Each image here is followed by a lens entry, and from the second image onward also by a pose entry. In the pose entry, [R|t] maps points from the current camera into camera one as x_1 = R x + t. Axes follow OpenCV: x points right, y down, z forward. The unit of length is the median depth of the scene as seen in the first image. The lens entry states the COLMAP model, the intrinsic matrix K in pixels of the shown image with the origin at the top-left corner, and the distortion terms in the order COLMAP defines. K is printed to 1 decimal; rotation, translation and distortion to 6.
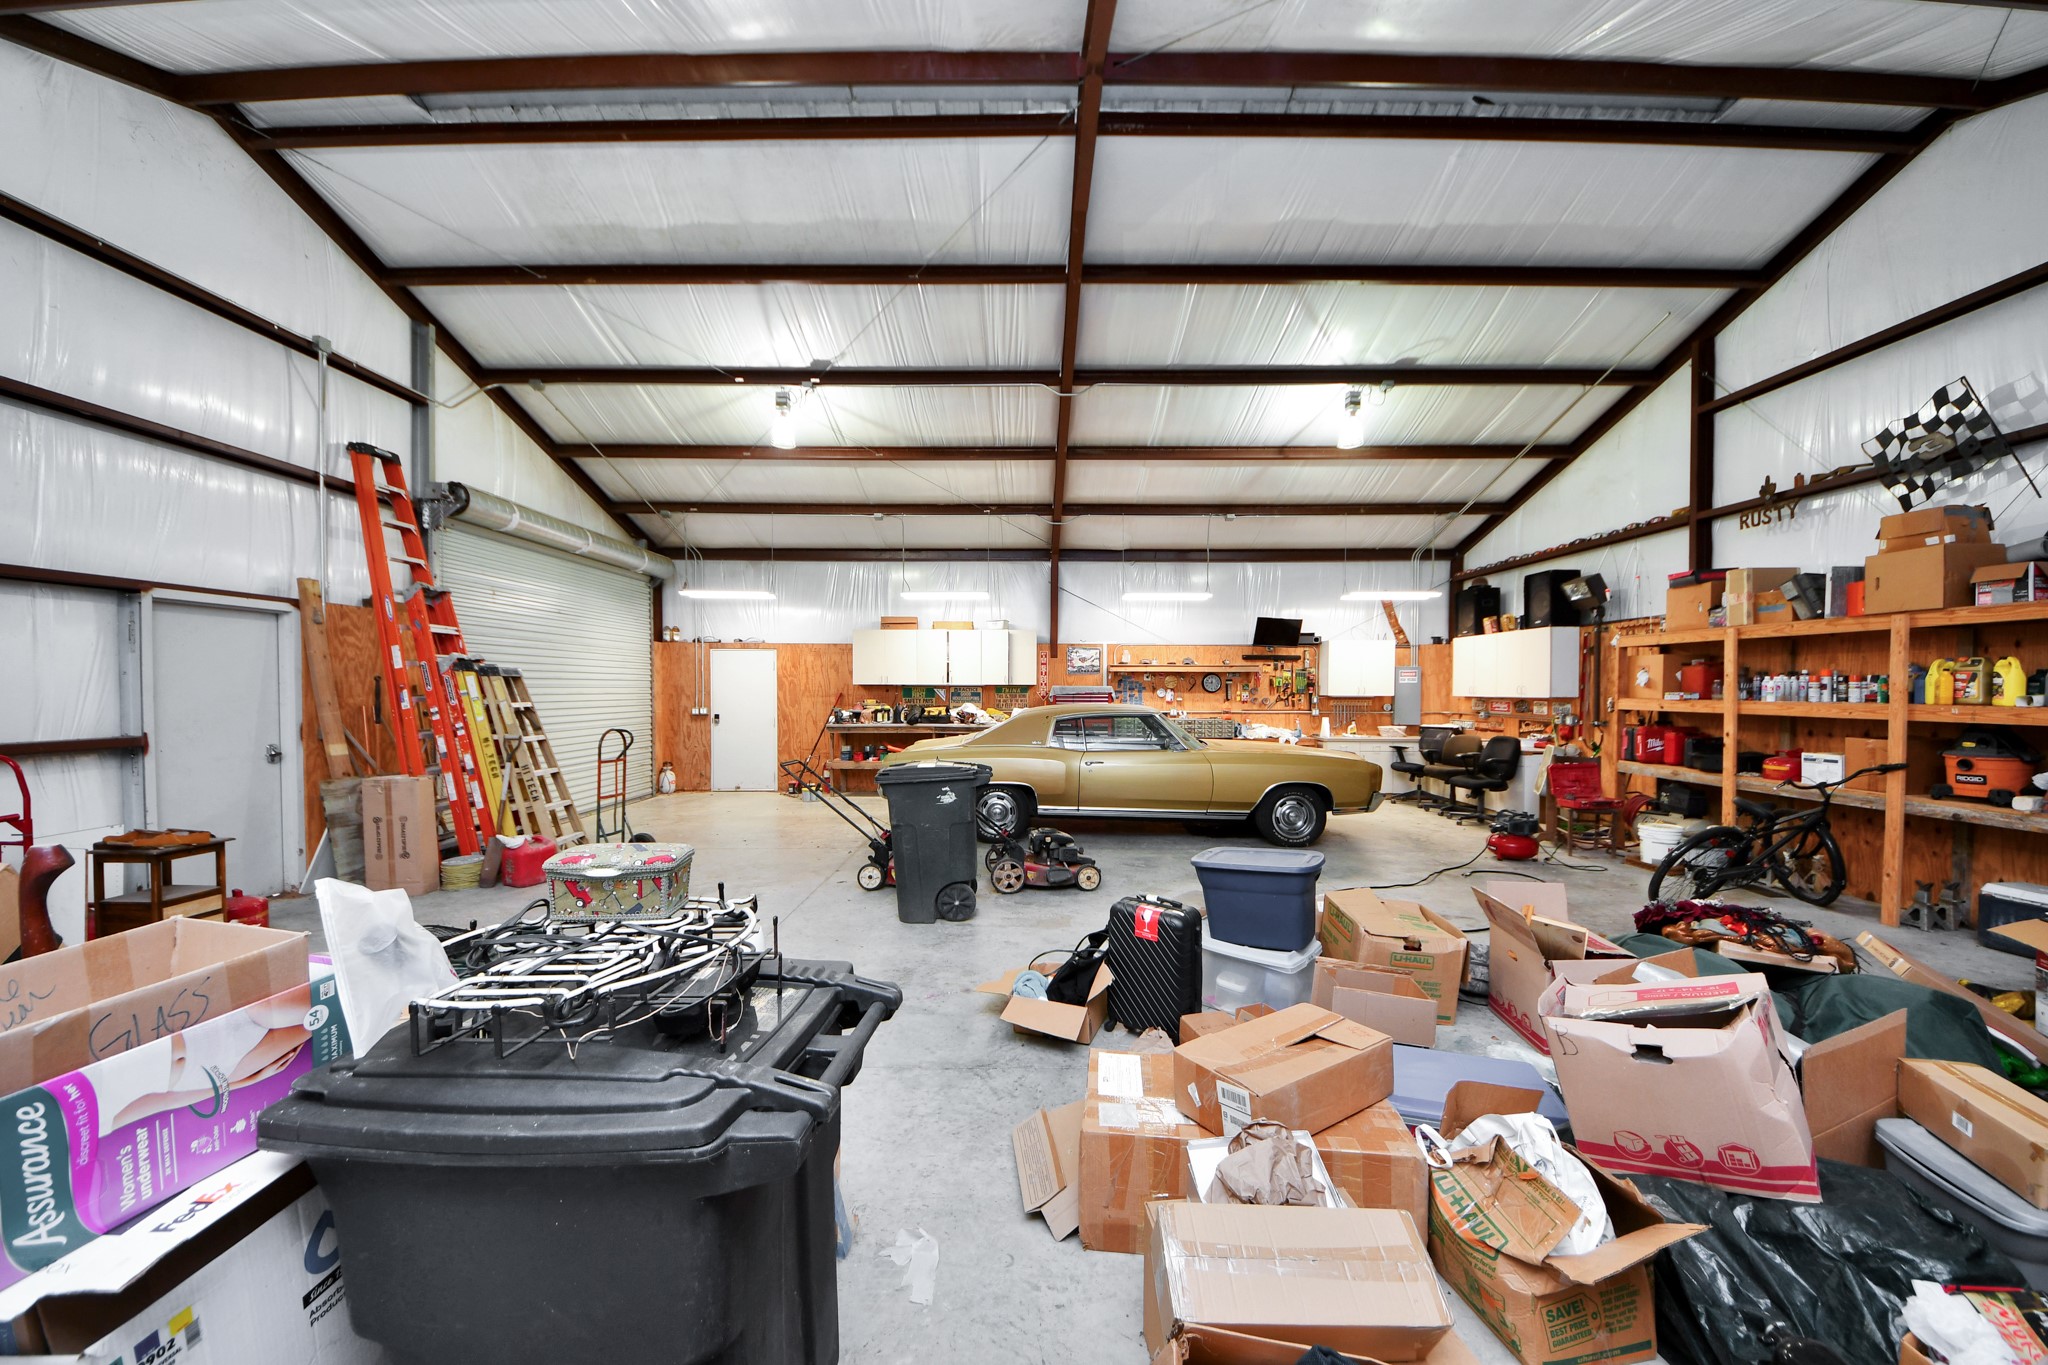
lens RADIAL K [[733.0, 0, 1030.8], [0, 733.0, 701.4], [0, 0, 1]] dist [-0.005111, 0.000064]
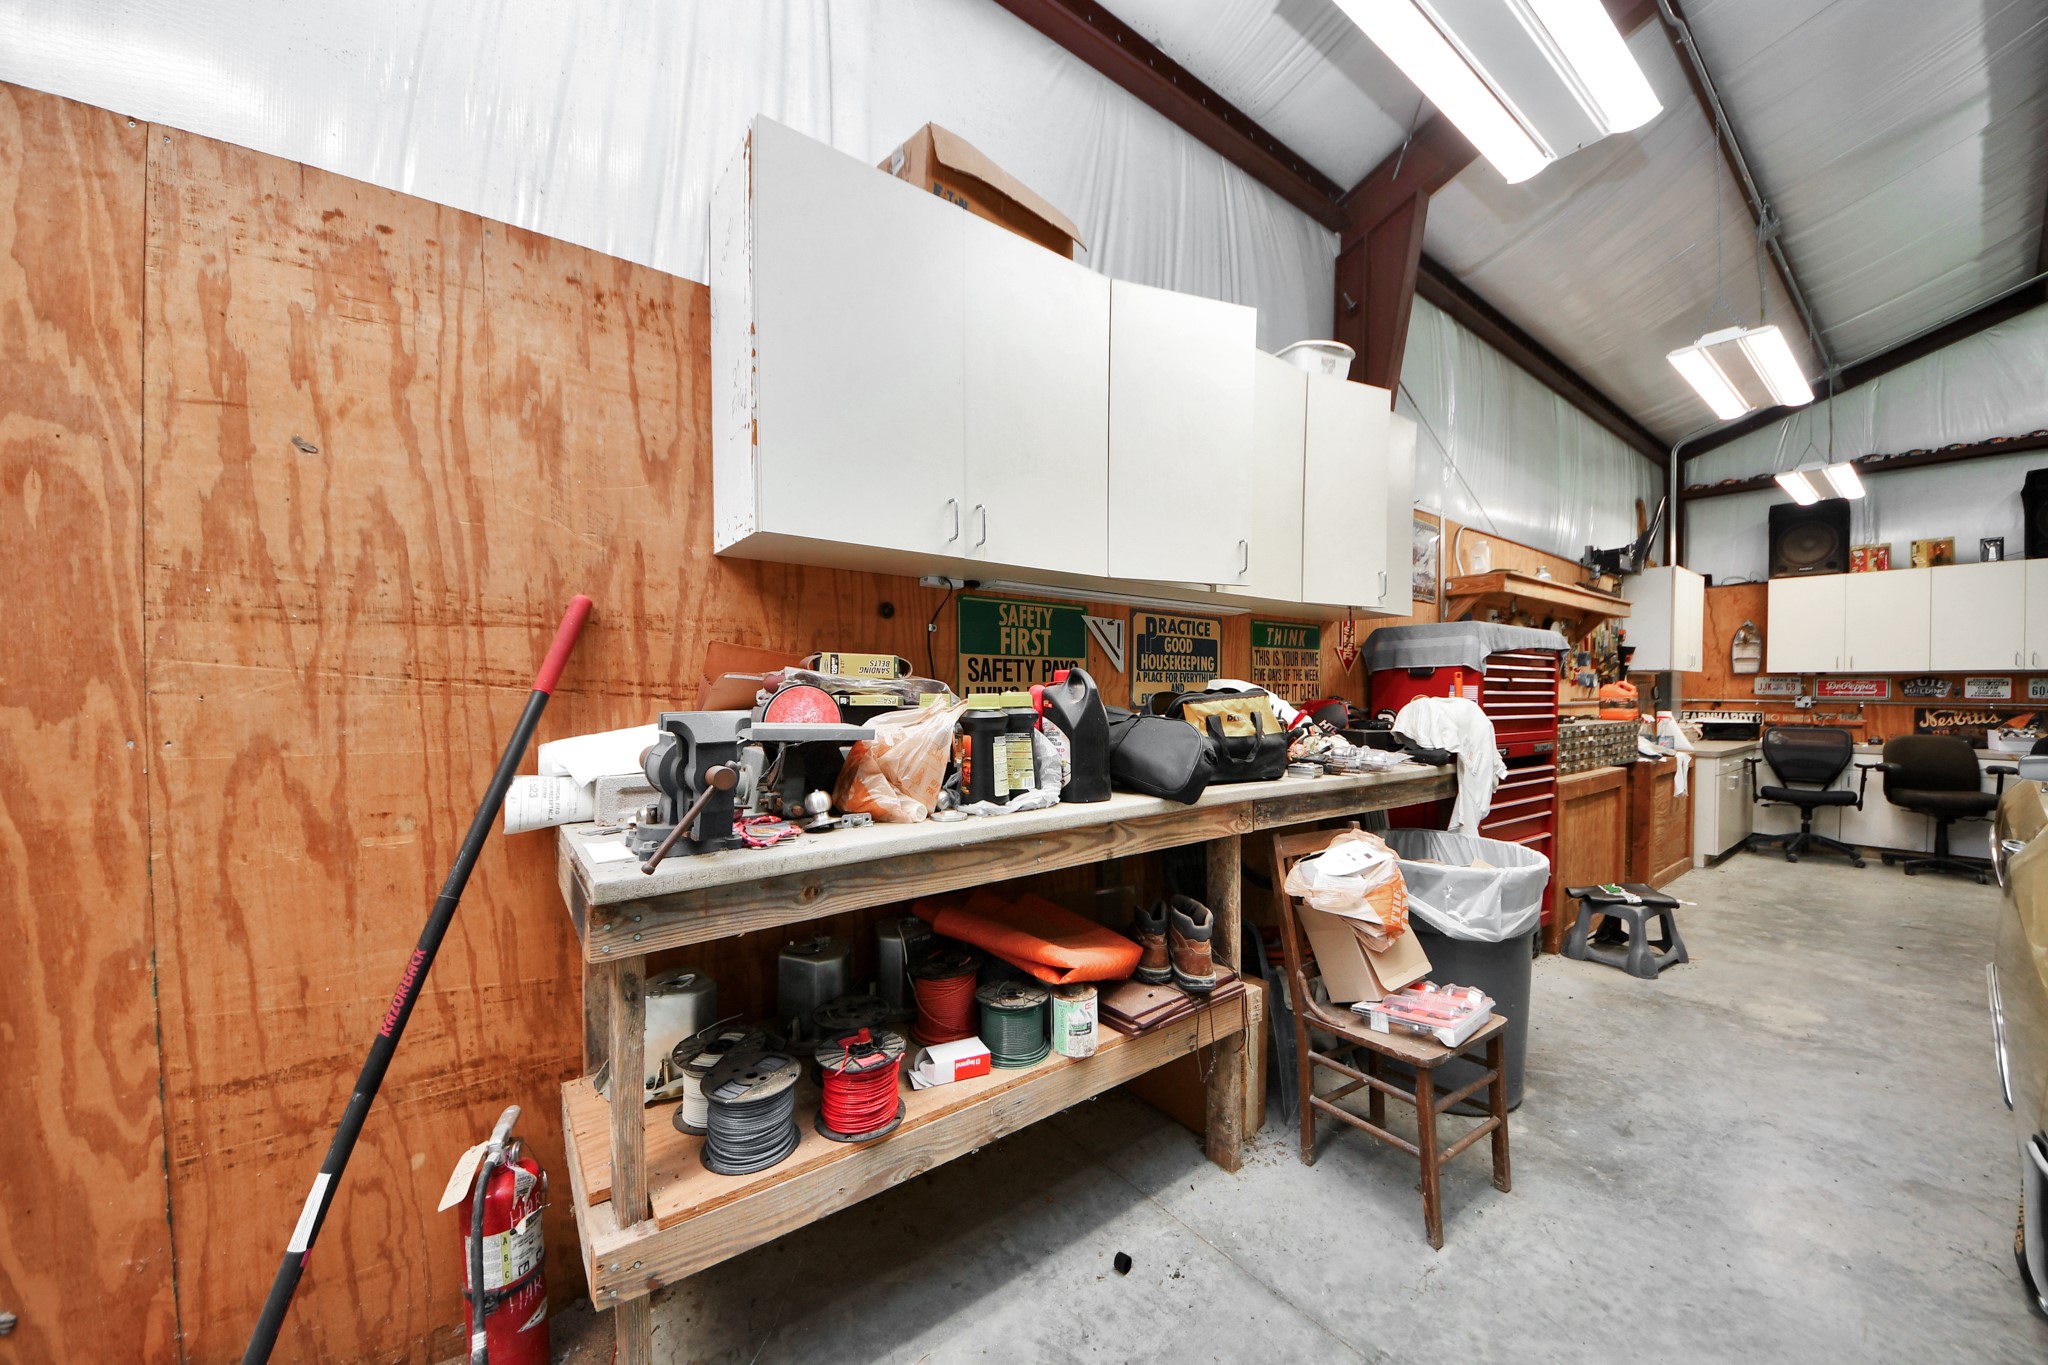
lens RADIAL K [[738.1, 0, 1044.6], [0, 738.1, 692.4], [0, 0, 1]] dist [-0.020563, 0.000980]
pose [[0.798034, -0.003749, 0.602601, -0.387697], [0.009560, 0.999934, -0.006440, 0.010197], [-0.602536, 0.010900, 0.798017, 1.178540]]
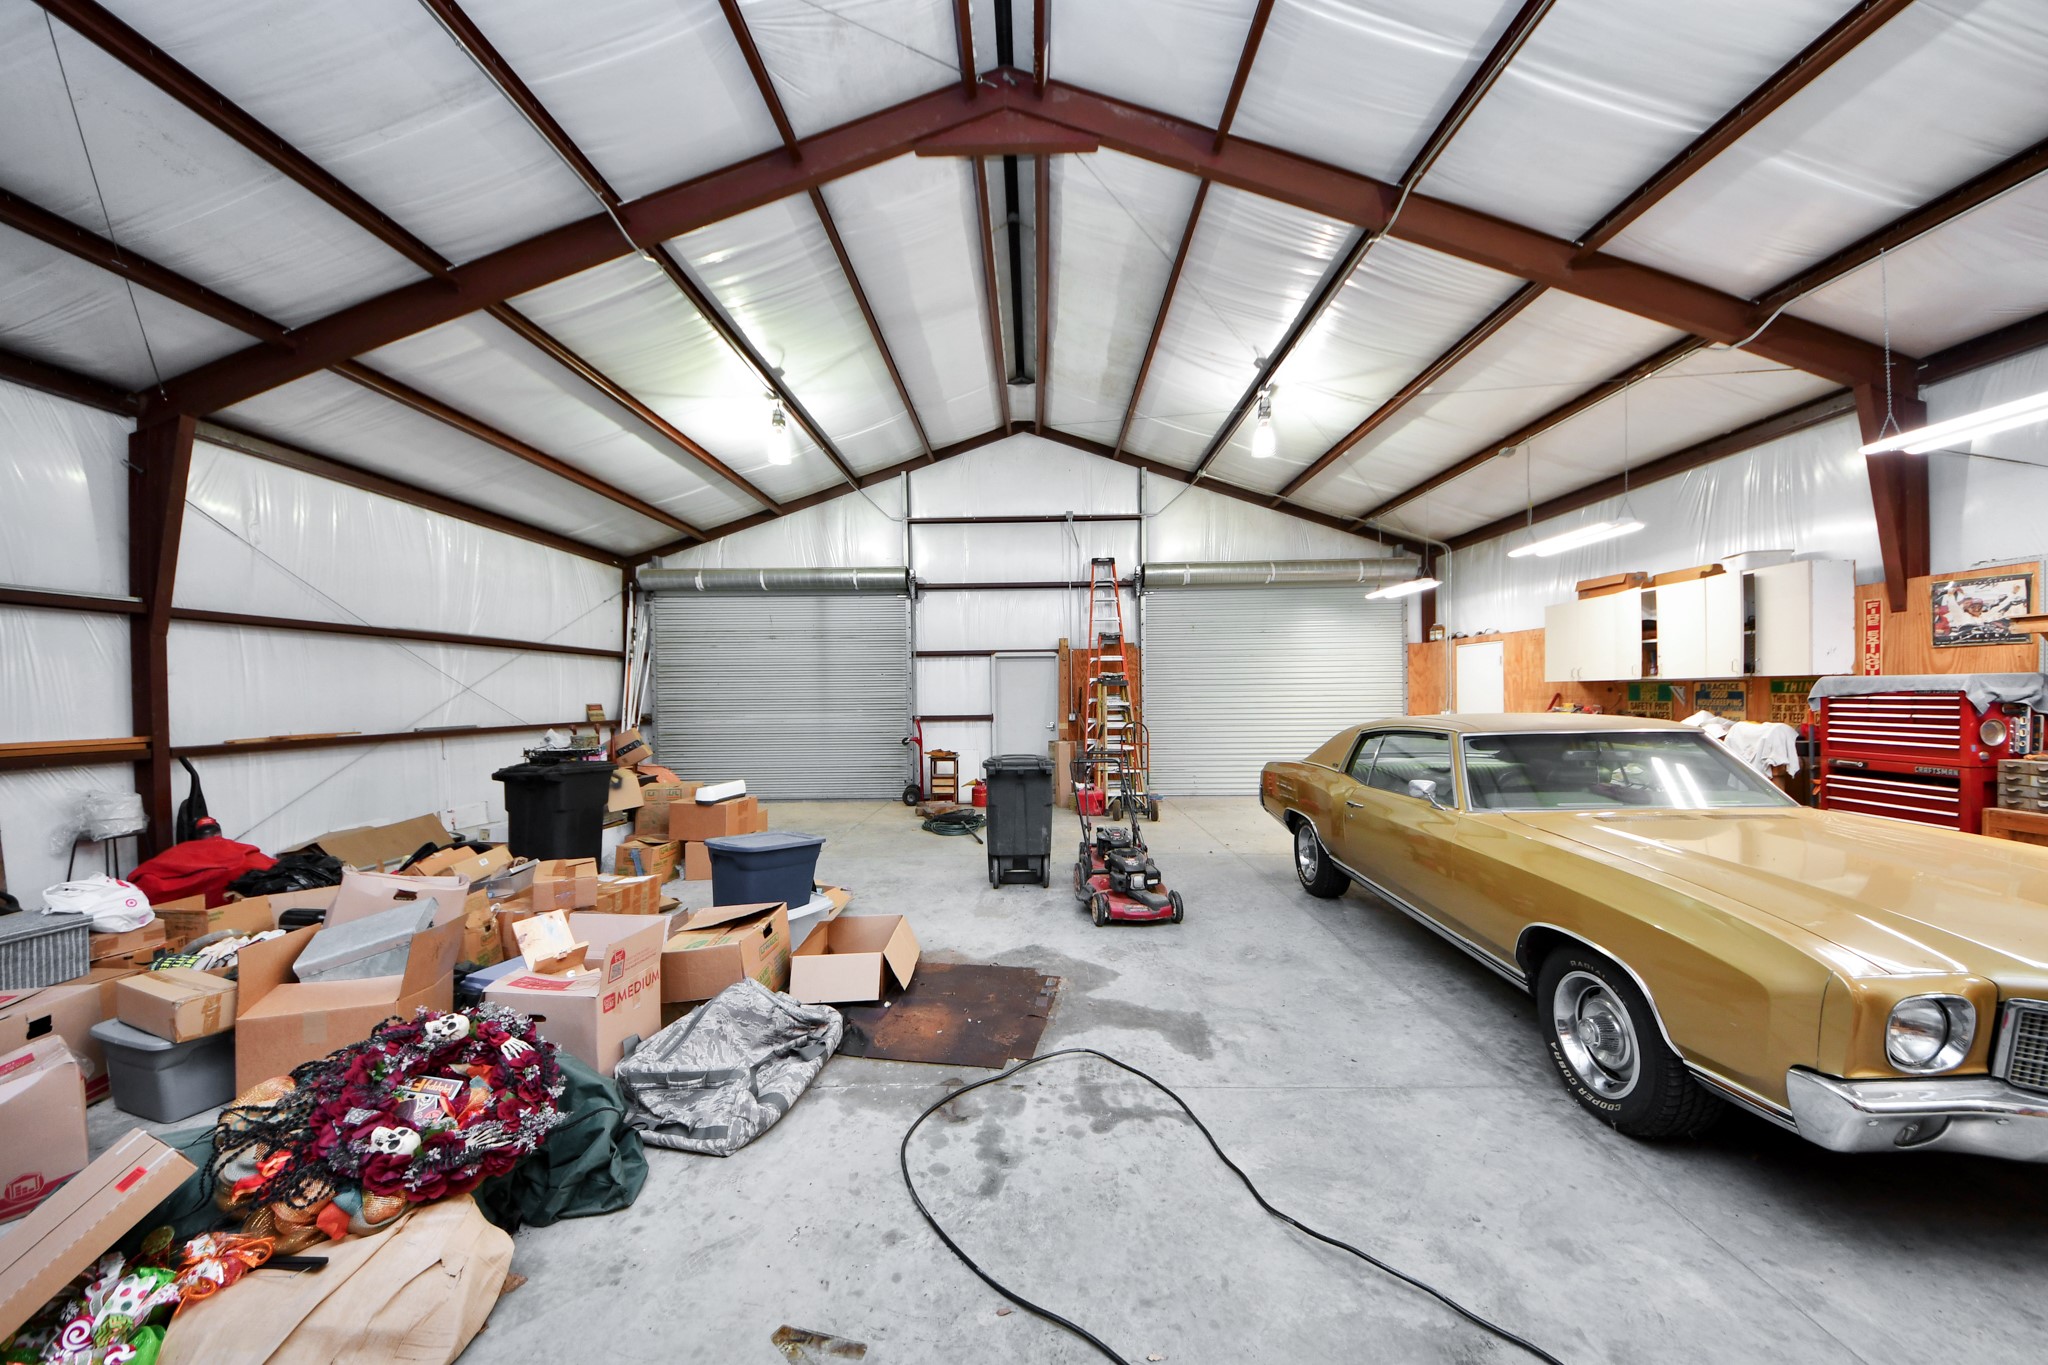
lens RADIAL K [[743.6, 0, 1031.1], [0, 743.6, 695.3], [0, 0, 1]] dist [0.000284, -0.000194]
pose [[-0.005418, -0.004056, -0.999977, 0.697964], [-0.006926, 0.999968, -0.004019, -0.004127], [0.999961, 0.006904, -0.005446, 0.661234]]
